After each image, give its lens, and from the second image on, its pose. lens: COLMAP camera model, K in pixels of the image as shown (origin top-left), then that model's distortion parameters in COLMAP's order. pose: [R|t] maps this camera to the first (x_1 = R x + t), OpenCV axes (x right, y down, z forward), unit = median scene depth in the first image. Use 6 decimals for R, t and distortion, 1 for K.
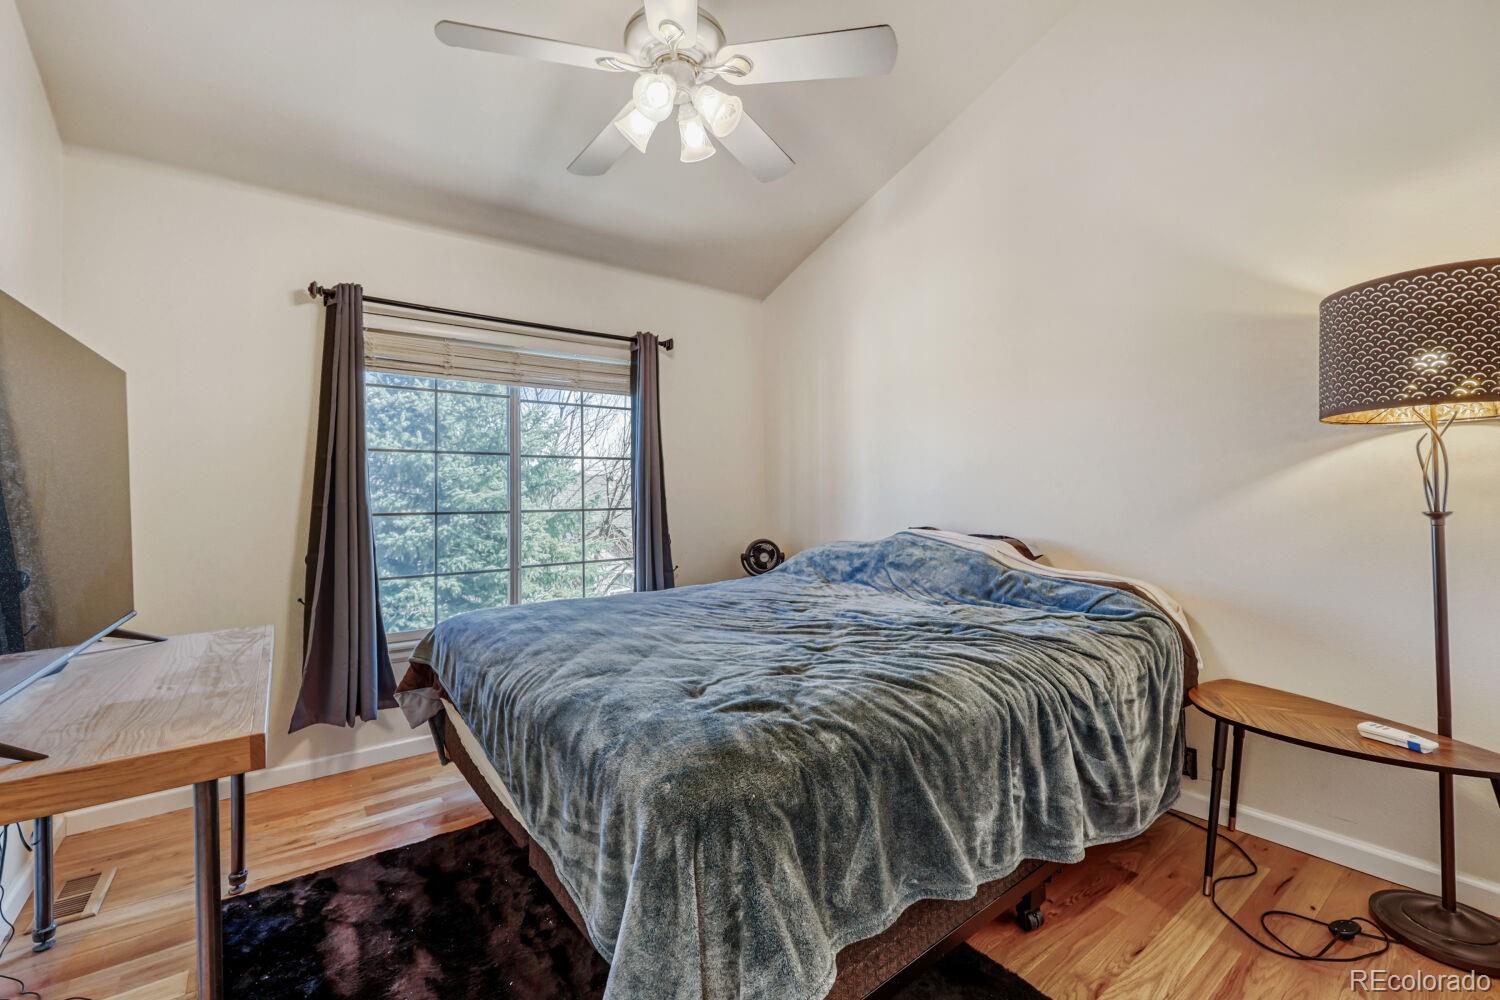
lens RADIAL K [[617.8, 0, 744.3], [0, 617.8, 494.6], [0, 0, 1]] dist [0.002001, 0.000230]
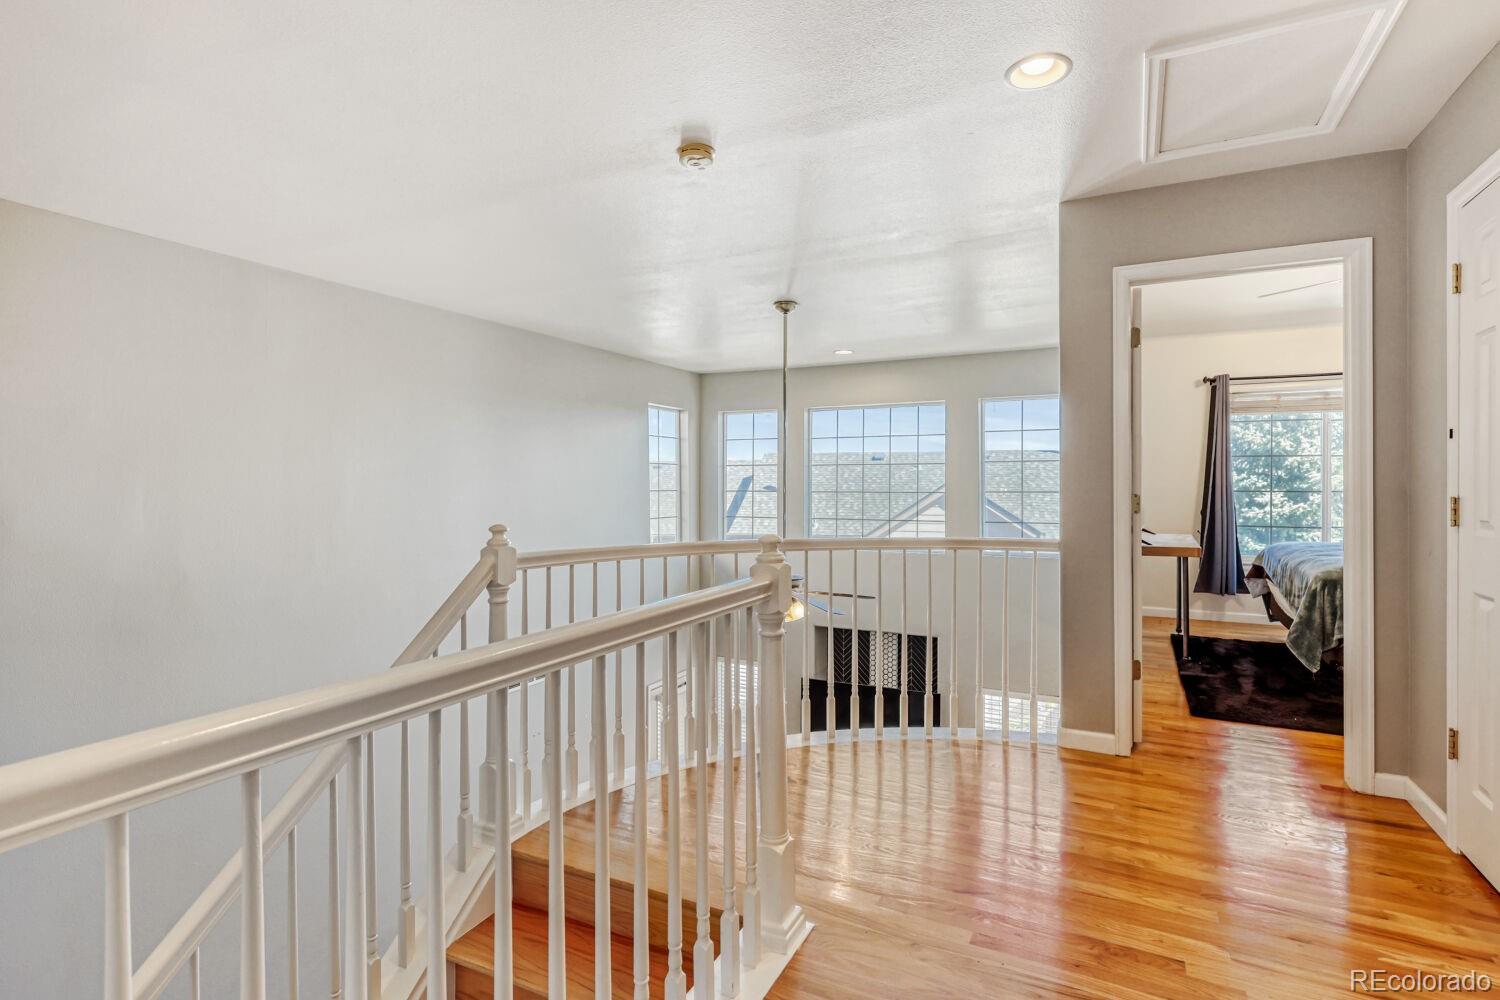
lens RADIAL K [[741.8, 0, 767.8], [0, 741.8, 484.2], [0, 0, 1]] dist [0.002896, 0.000345]
pose [[0.443429, 0.010595, -0.896247, 0.810230], [0.005056, 0.999885, 0.014321, -0.027343], [0.896295, -0.010882, 0.443325, -1.297982]]
